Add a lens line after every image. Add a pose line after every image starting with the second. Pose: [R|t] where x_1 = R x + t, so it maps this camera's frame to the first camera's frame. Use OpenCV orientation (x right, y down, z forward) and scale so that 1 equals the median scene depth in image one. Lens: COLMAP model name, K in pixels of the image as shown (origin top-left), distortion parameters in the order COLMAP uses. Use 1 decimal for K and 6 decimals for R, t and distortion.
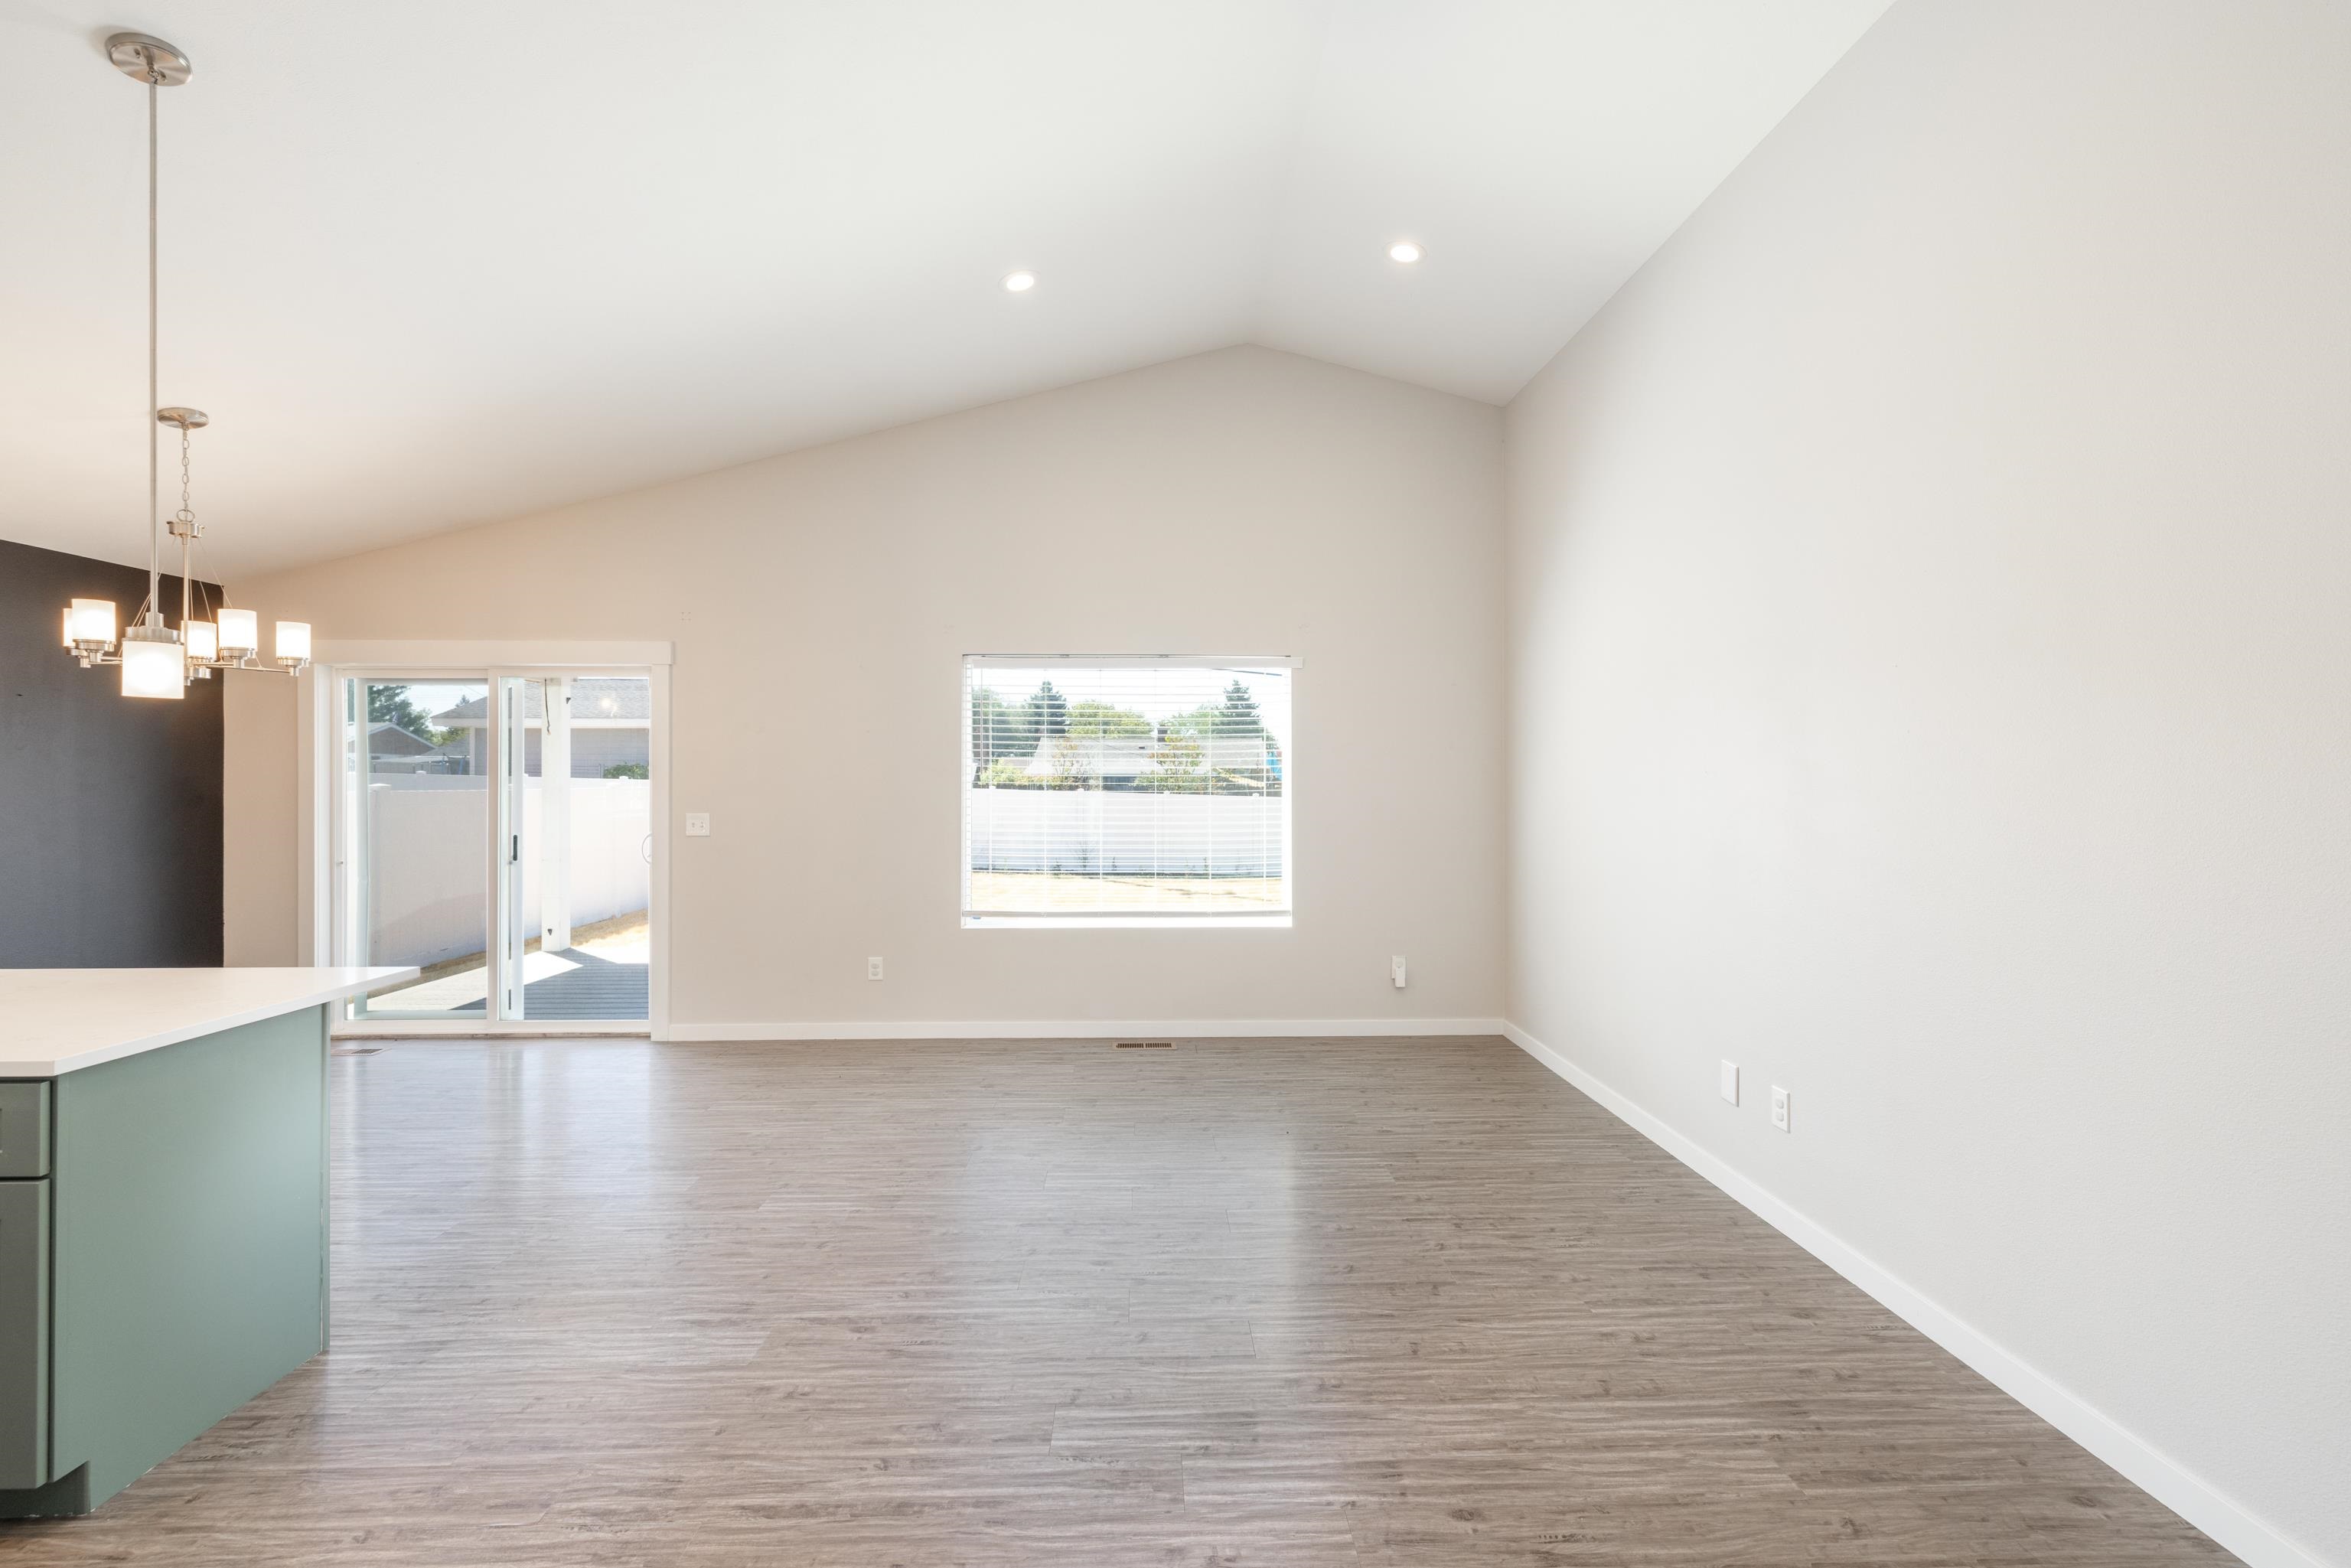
lens RADIAL K [[982.8, 0, 1165.6], [0, 982.8, 781.5], [0, 0, 1]] dist [-0.000100, 0.000097]
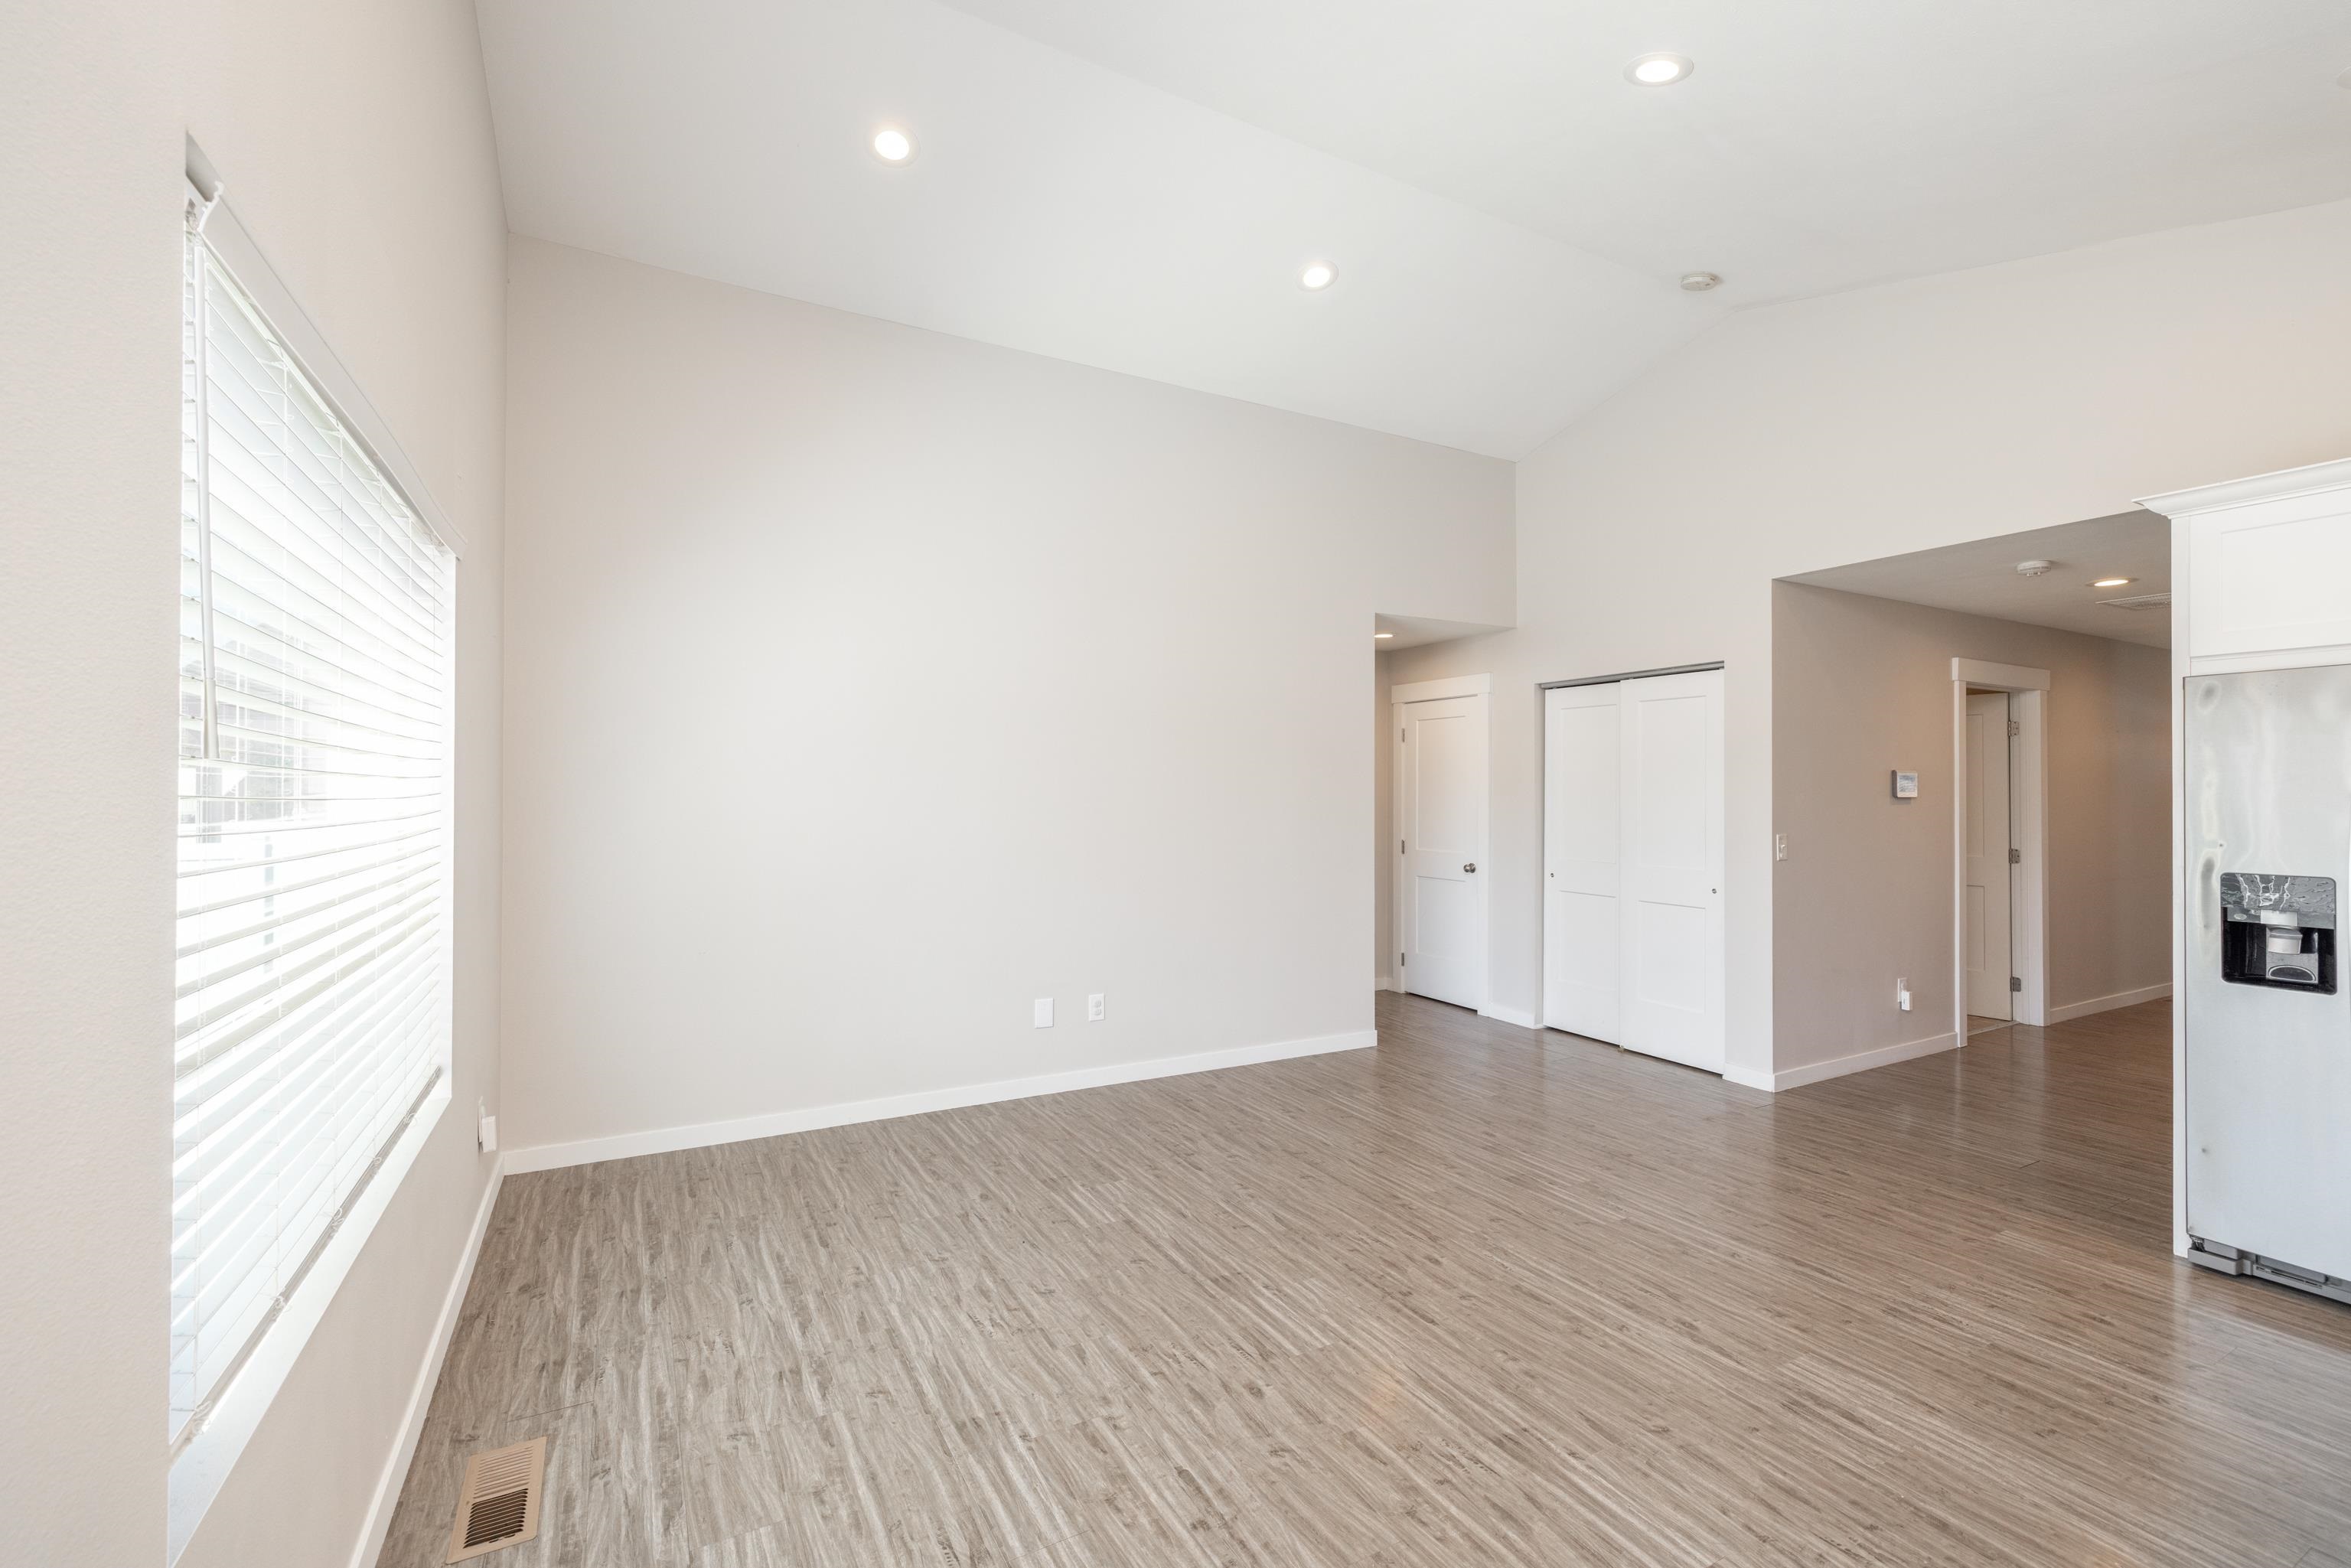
lens RADIAL K [[982.8, 0, 1165.6], [0, 982.8, 781.5], [0, 0, 1]] dist [-0.000100, 0.000097]
pose [[-0.445008, 0.008968, 0.895482, -0.692624], [-0.003353, 0.999926, -0.011681, -0.005927], [-0.895520, -0.008201, -0.444945, 1.357082]]
